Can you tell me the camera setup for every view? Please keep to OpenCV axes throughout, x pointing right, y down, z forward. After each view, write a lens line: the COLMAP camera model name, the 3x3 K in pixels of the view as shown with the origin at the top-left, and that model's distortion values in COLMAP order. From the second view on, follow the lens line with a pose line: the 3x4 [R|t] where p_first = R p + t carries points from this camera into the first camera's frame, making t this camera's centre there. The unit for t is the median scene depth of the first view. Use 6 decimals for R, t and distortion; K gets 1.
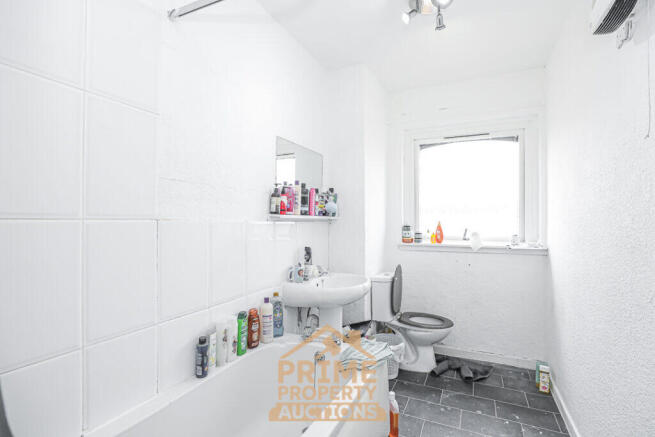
lens RADIAL K [[307.6, 0, 327.5], [0, 307.6, 218.5], [0, 0, 1]] dist [0.000077, 0.000207]
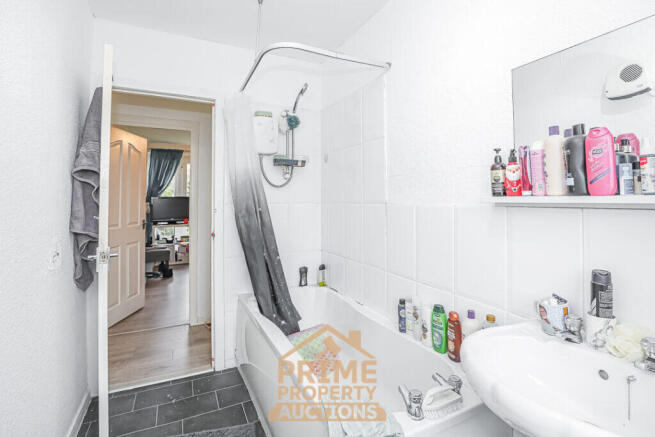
lens RADIAL K [[302.0, 0, 329.0], [0, 302.0, 195.1], [0, 0, 1]] dist [0.000236, 0.000050]
pose [[-0.581882, -0.016491, -0.813106, 0.554354], [0.004078, 0.999723, -0.023194, -0.003075], [0.813263, -0.016812, -0.581653, 1.084128]]
